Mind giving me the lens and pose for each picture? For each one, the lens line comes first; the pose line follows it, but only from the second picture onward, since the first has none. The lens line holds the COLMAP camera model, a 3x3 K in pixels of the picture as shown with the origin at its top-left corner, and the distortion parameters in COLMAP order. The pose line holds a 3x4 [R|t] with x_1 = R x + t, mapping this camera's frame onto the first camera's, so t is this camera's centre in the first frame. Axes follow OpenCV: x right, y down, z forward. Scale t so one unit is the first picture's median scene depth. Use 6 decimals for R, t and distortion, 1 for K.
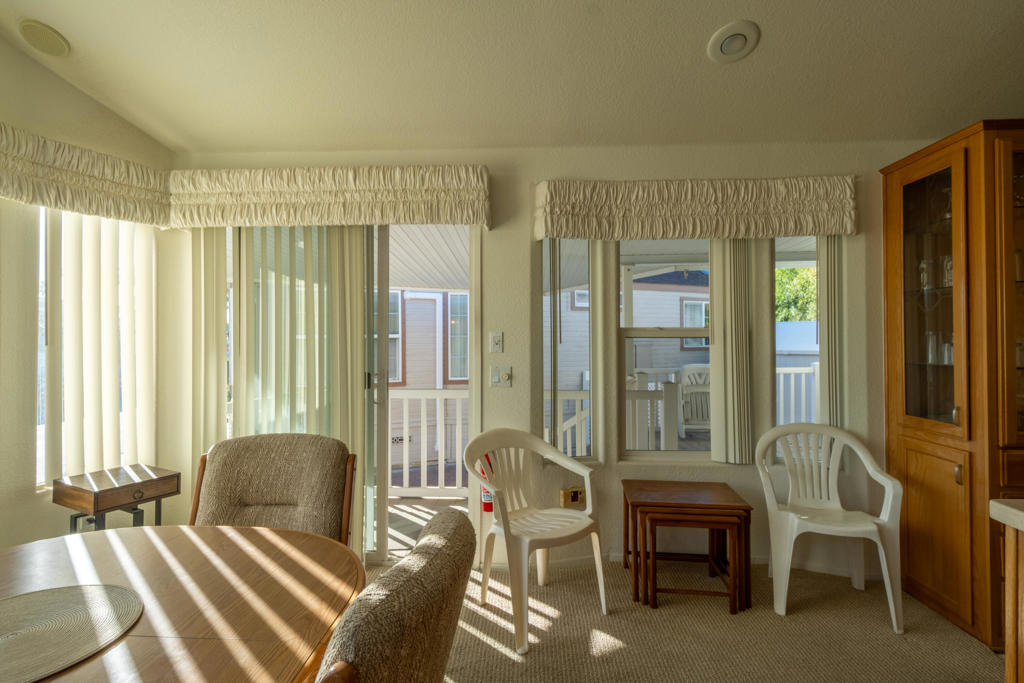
lens RADIAL K [[489.4, 0, 510.9], [0, 489.4, 341.7], [0, 0, 1]] dist [0.002150, 0.000369]
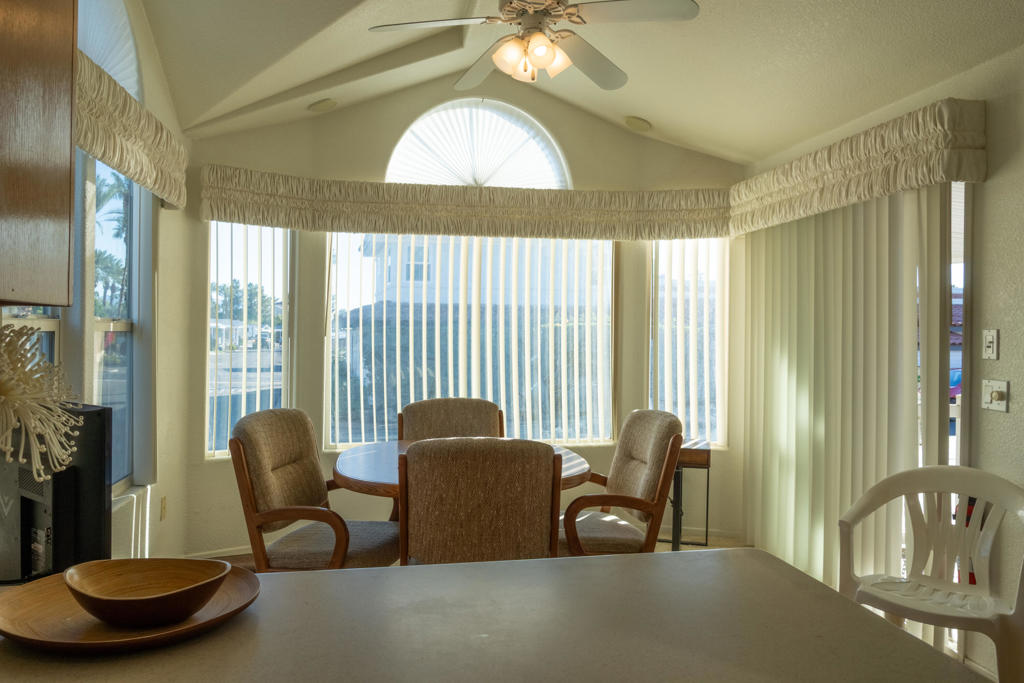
lens RADIAL K [[769.8, 0, 512.1], [0, 769.8, 339.6], [0, 0, 1]] dist [-0.010626, 0.003413]
pose [[0.249540, 0.002204, -0.968362, 0.950702], [-0.020343, 0.999789, -0.002967, 0.019357], [0.968151, 0.020440, 0.249532, 0.081209]]
